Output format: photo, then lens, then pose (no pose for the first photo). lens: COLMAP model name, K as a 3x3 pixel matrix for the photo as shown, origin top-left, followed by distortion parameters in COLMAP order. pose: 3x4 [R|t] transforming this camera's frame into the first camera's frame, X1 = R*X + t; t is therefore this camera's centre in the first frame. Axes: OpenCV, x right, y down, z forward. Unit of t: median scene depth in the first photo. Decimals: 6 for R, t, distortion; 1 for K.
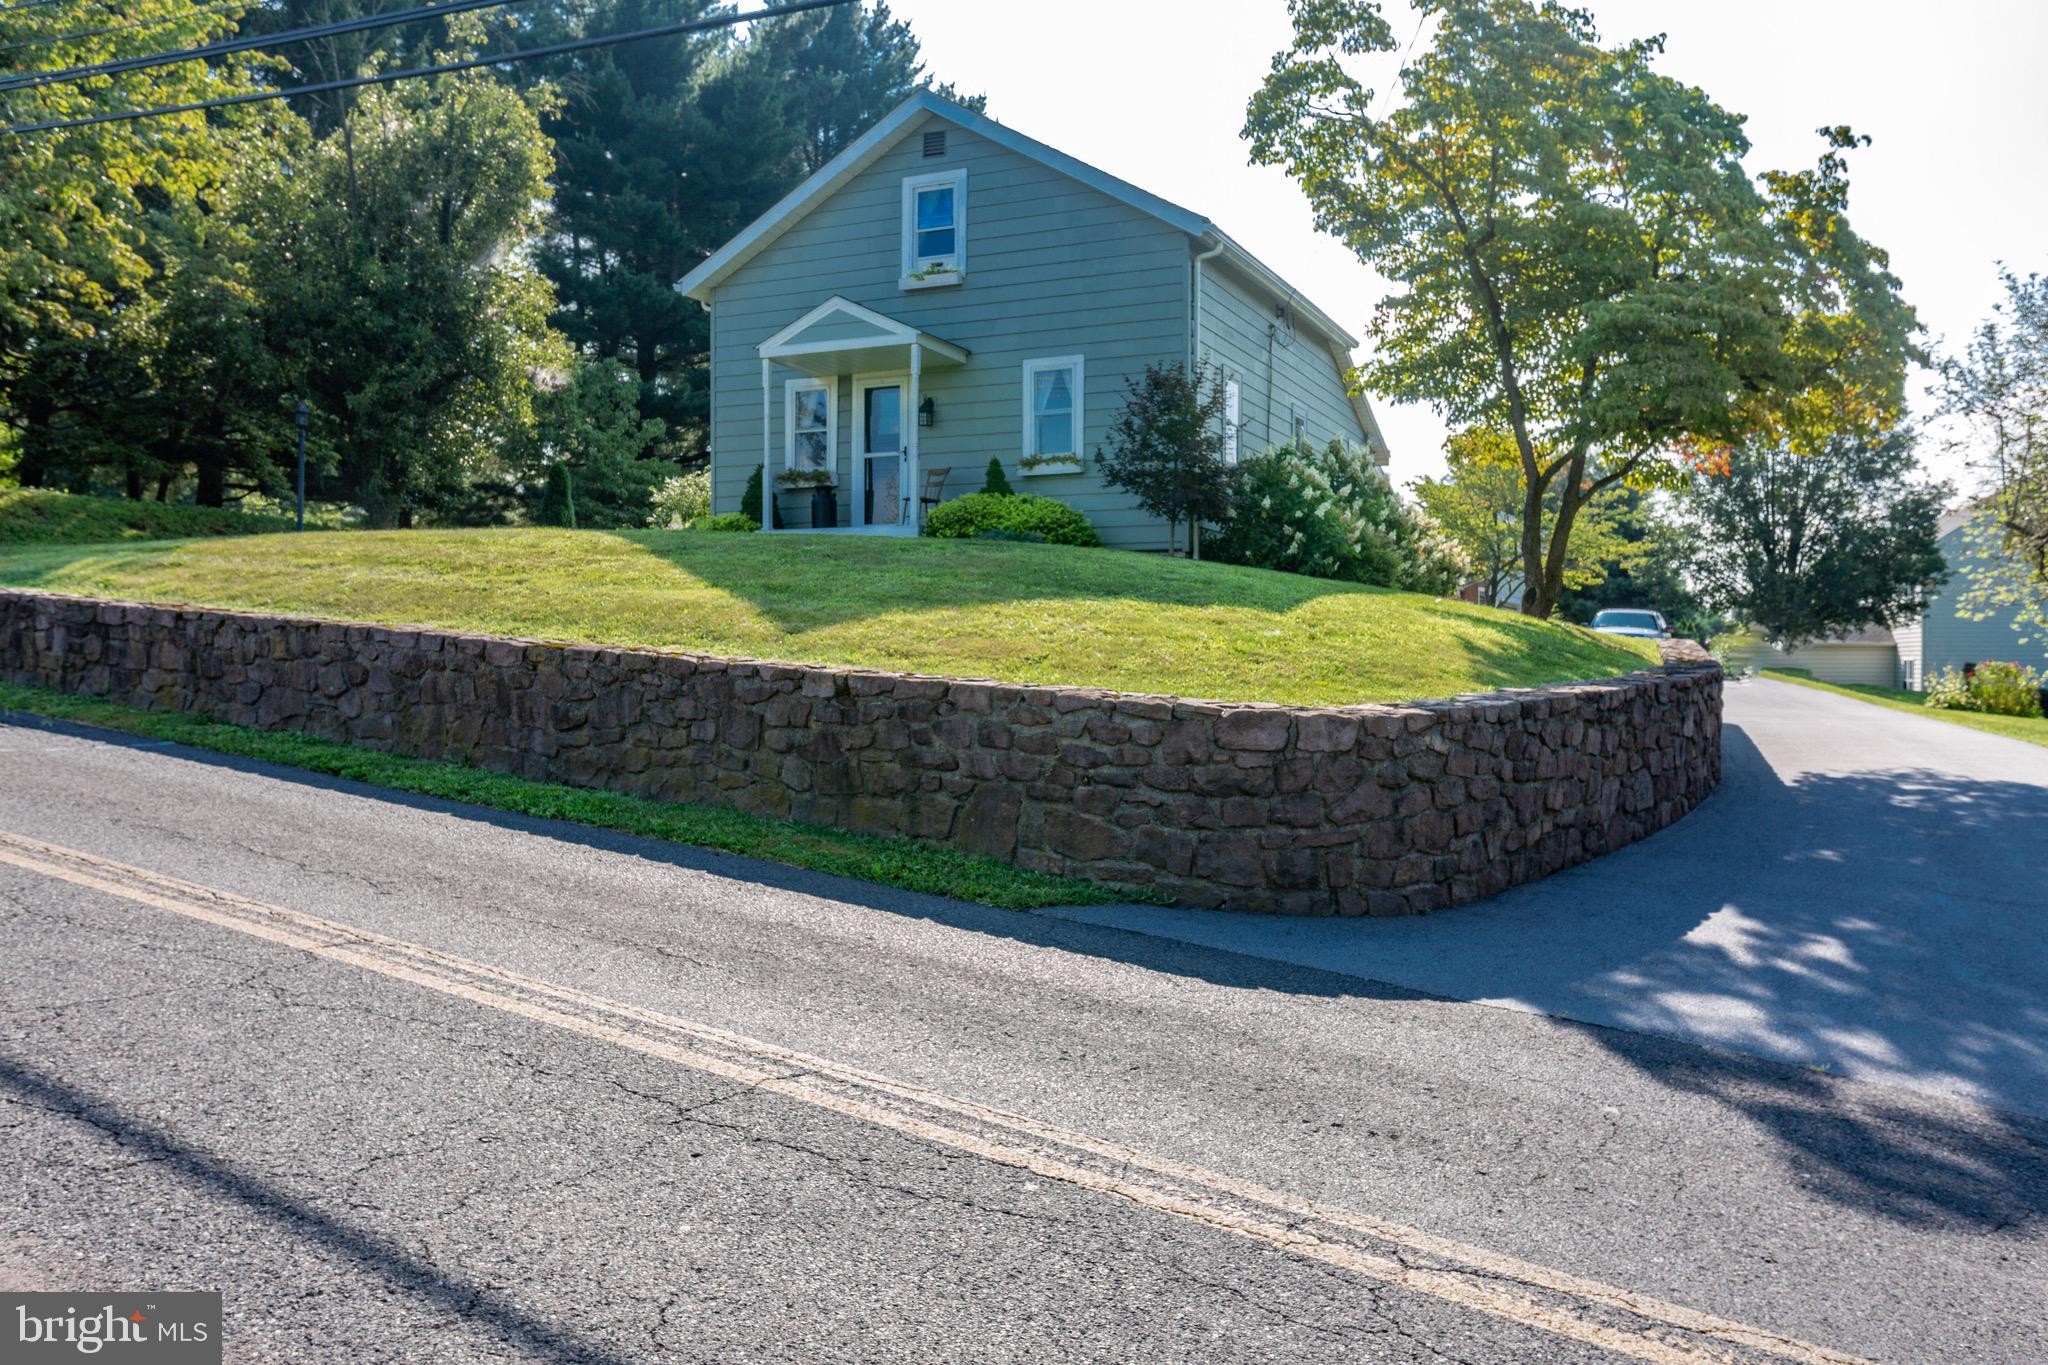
lens RADIAL K [[1508.5, 0, 1032.9], [0, 1508.5, 684.0], [0, 0, 1]] dist [0.000488, 0.001103]
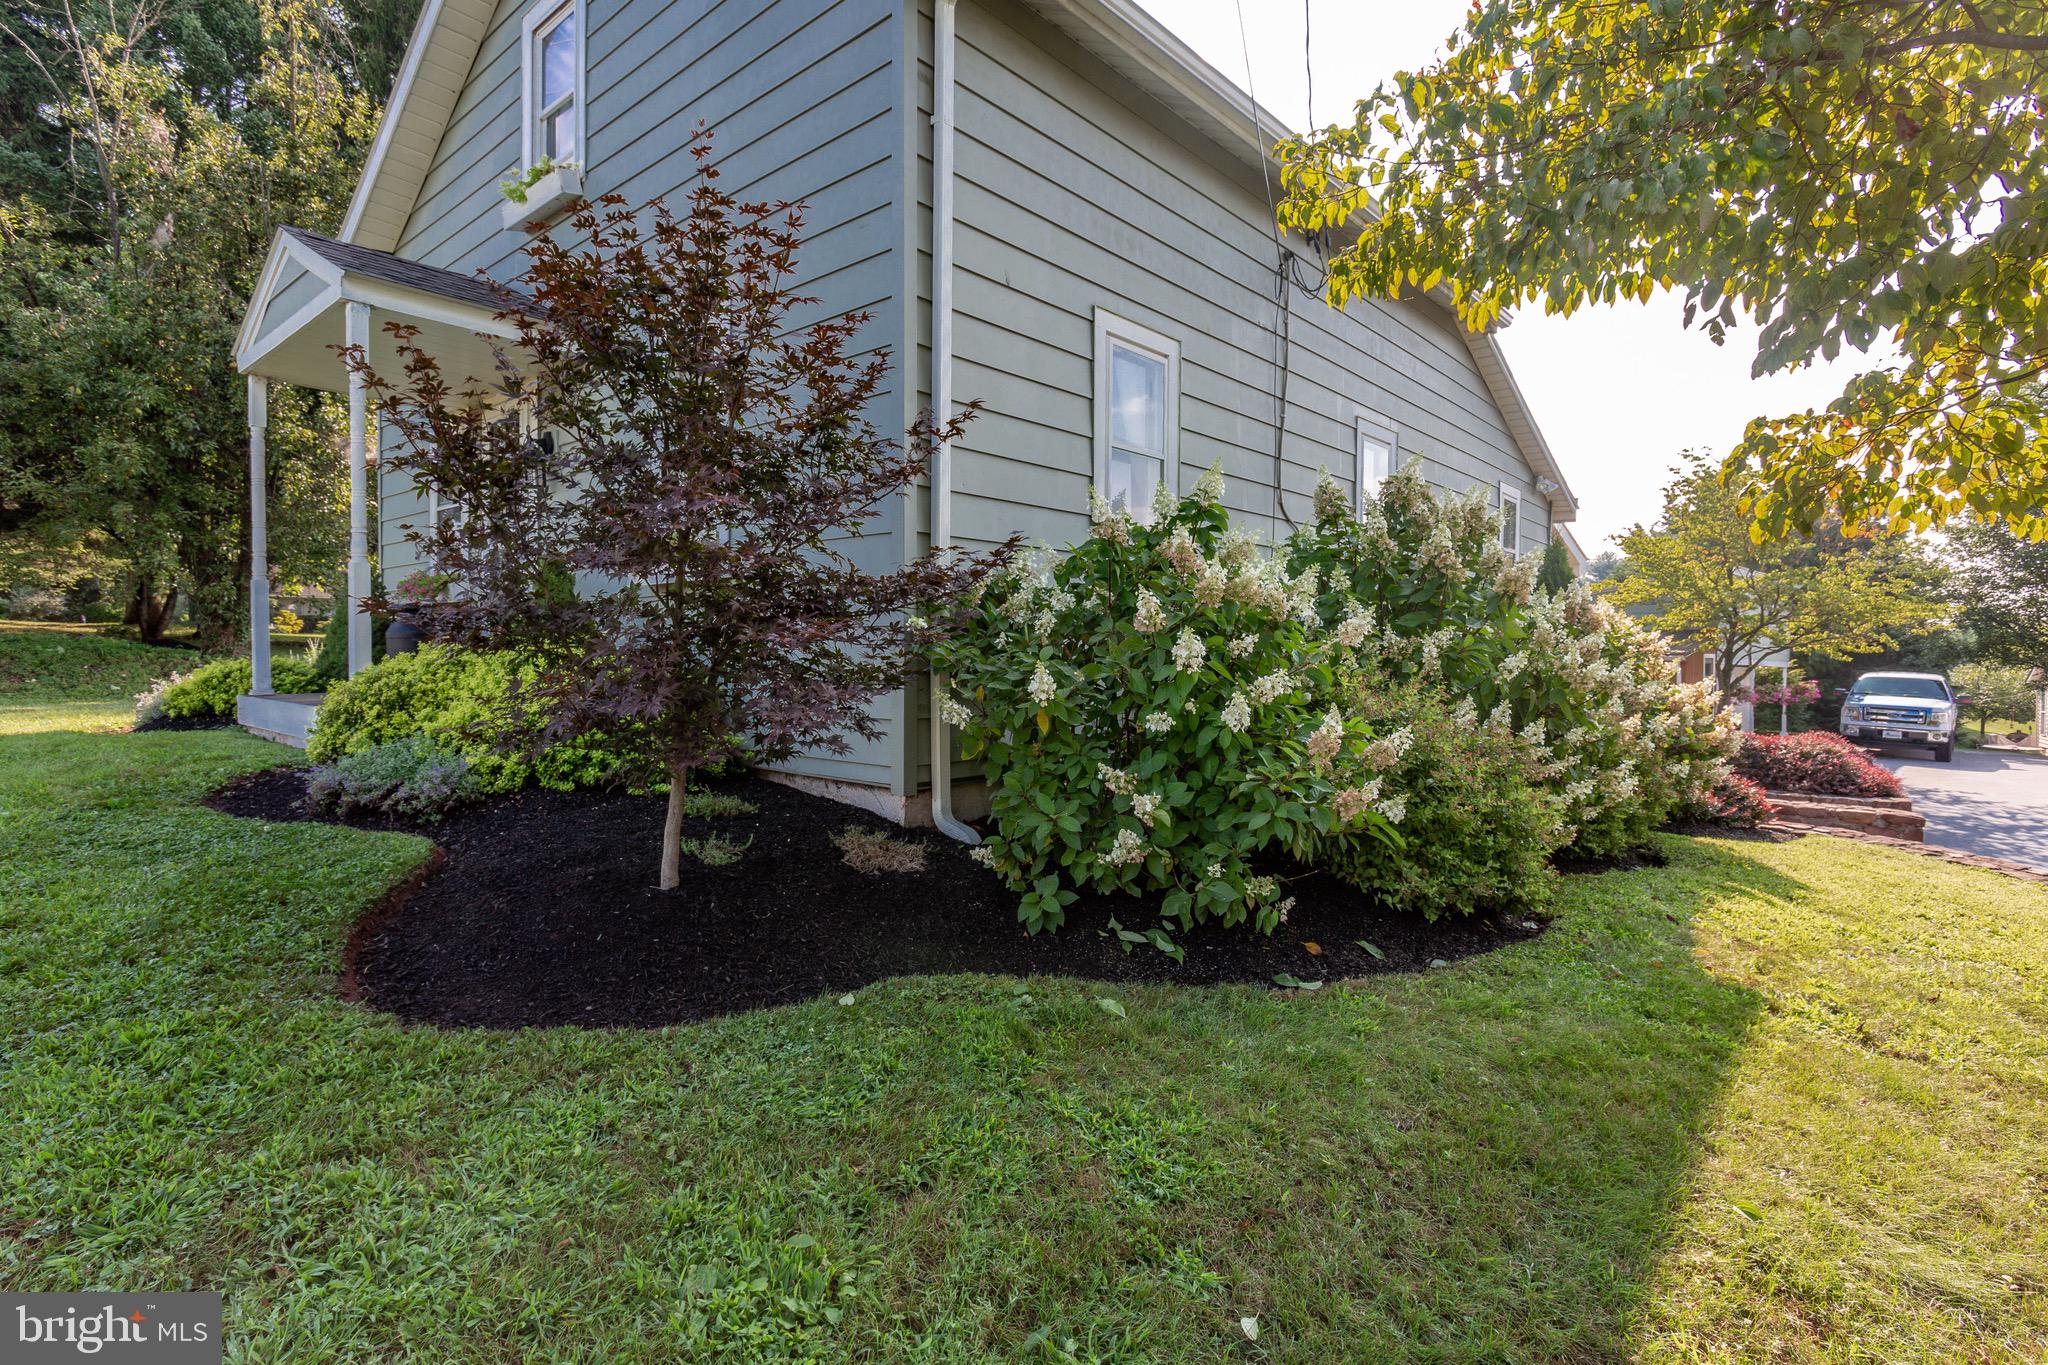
lens RADIAL K [[1009.2, 0, 1041.2], [0, 1009.2, 672.6], [0, 0, 1]] dist [-0.022811, 0.024492]
pose [[0.961532, 0.007981, -0.274577, 0.211619], [-0.007383, 0.999968, 0.003209, -0.124961], [0.274594, -0.001059, 0.961560, 0.819020]]
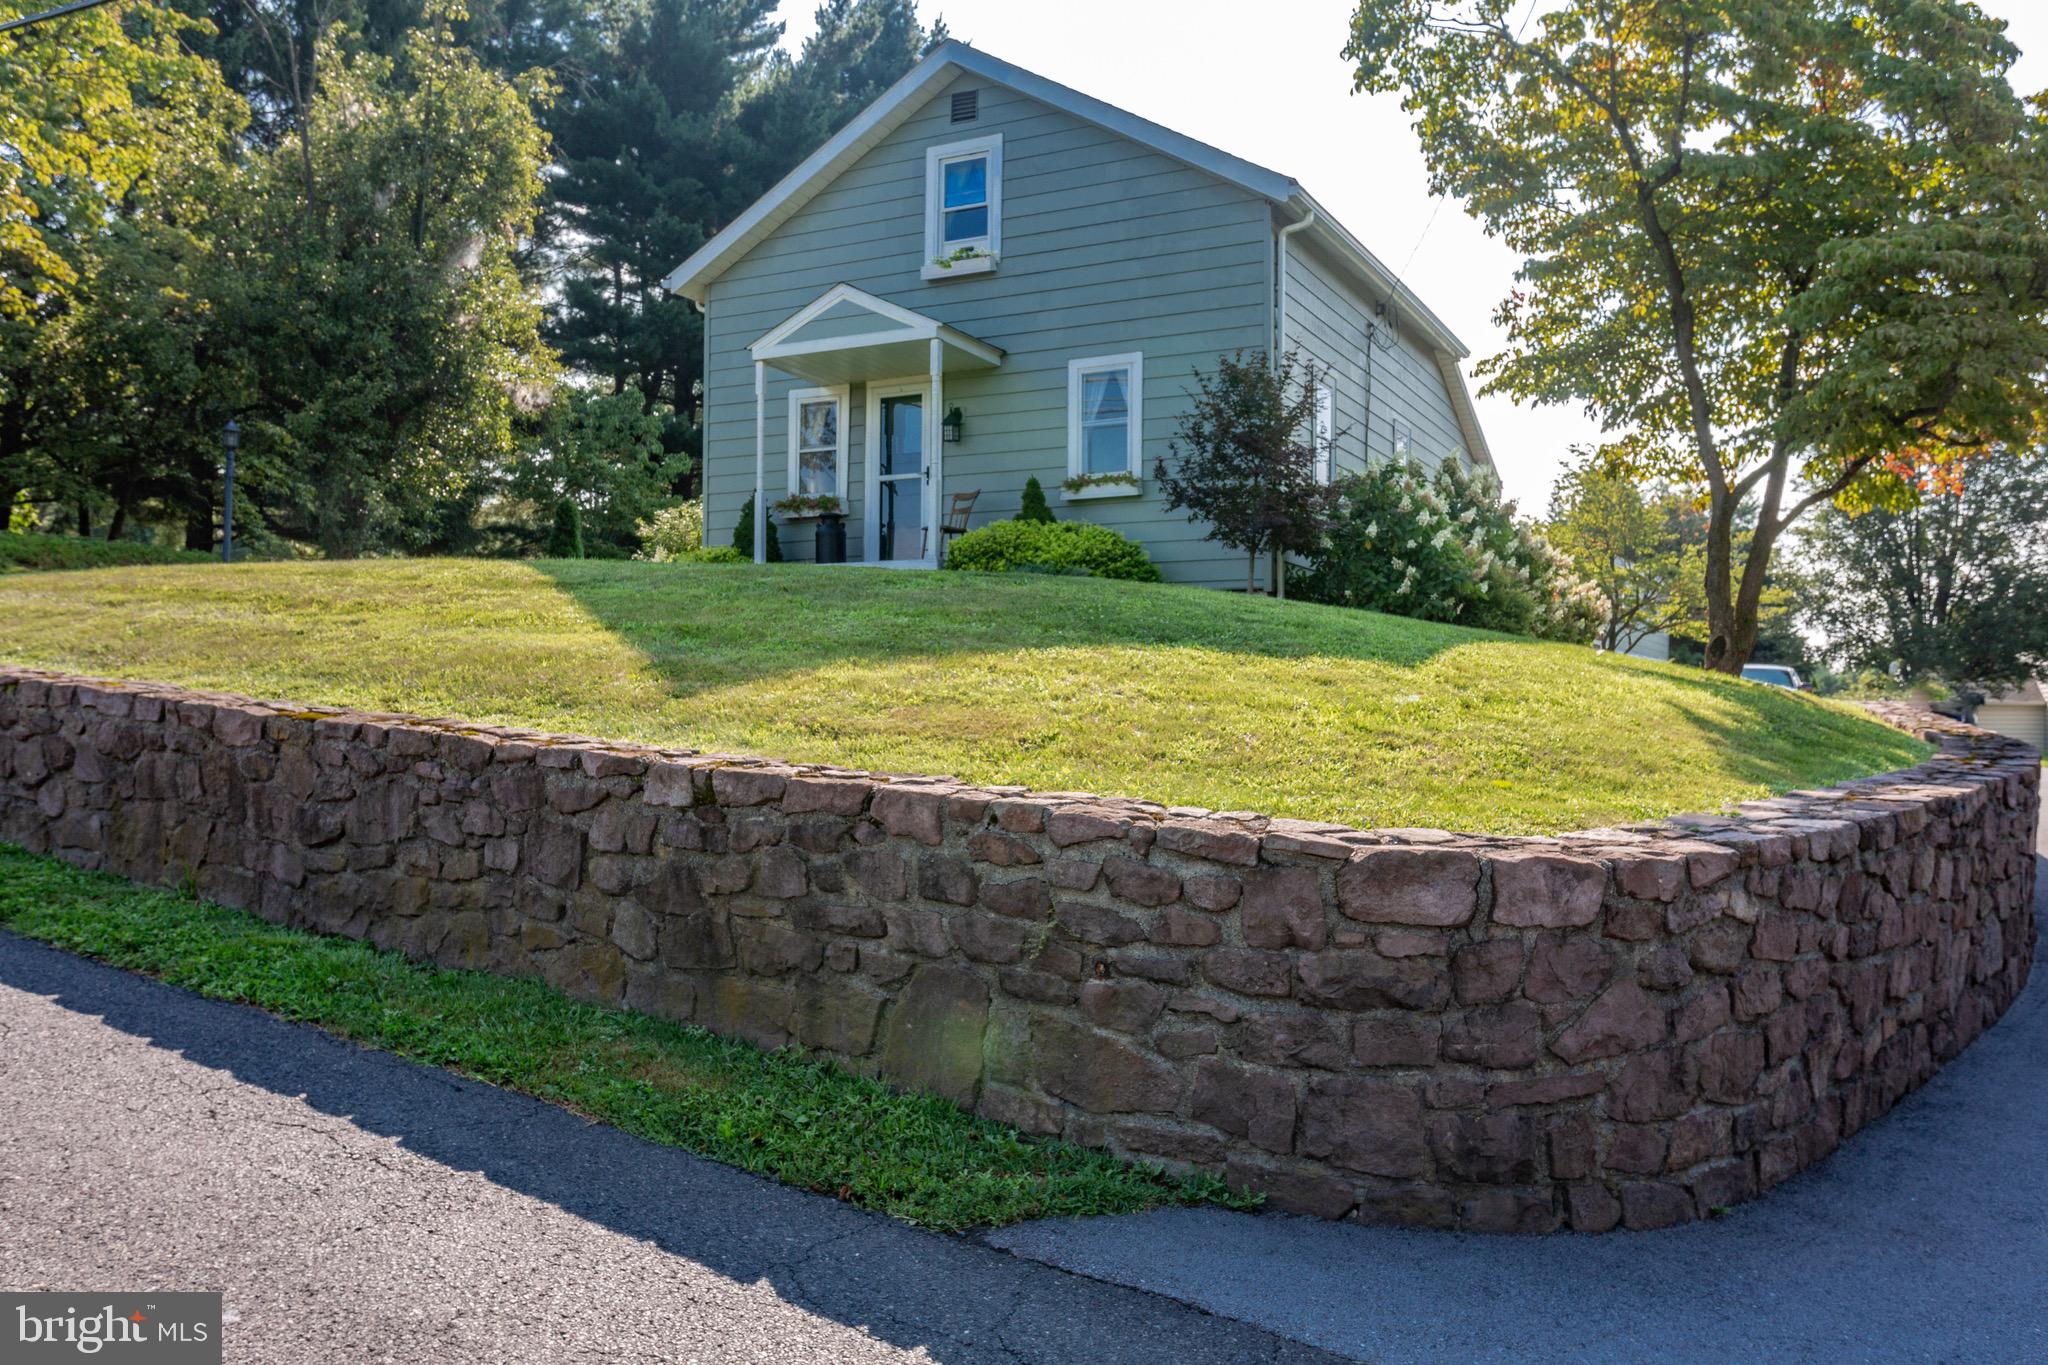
lens RADIAL K [[1506.0, 0, 1024.0], [0, 1506.0, 682.5], [0, 0, 1]] dist [0.003748, 0.001553]
pose [[0.998443, 0.003195, -0.055698, 0.016638], [-0.005219, 0.999330, -0.036227, -0.009623], [0.055545, 0.036461, 0.997790, 0.197860]]
